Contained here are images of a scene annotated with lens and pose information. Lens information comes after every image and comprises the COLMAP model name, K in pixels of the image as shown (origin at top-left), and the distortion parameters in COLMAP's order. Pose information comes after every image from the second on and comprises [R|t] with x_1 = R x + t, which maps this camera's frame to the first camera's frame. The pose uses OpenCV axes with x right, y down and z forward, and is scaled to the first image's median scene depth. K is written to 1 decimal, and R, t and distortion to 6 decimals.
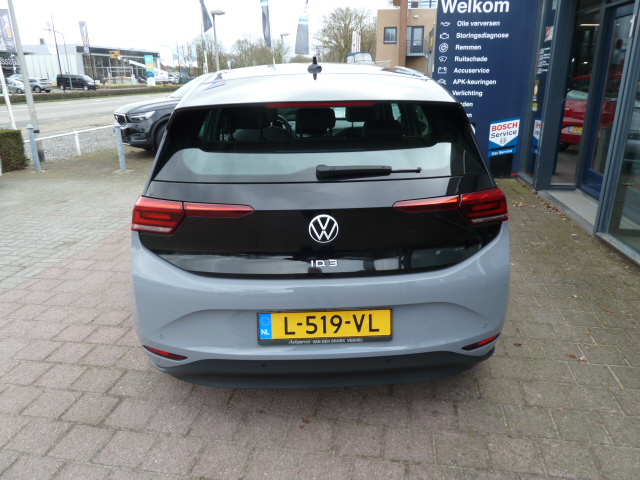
lens RADIAL K [[472.5, 0, 320.0], [0, 472.5, 240.0], [0, 0, 1]] dist [-0.031417, 0.009094]
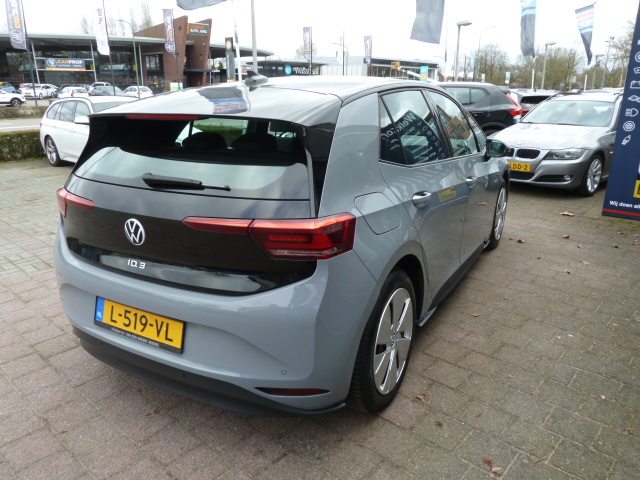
lens RADIAL K [[472.5, 0, 320.0], [0, 472.5, 240.0], [0, 0, 1]] dist [-0.031417, 0.009094]
pose [[0.857092, 0.168192, -0.486934, 0.852070], [-0.177966, 0.983679, 0.026520, -0.103908], [0.483447, 0.063928, 0.873036, 0.261640]]
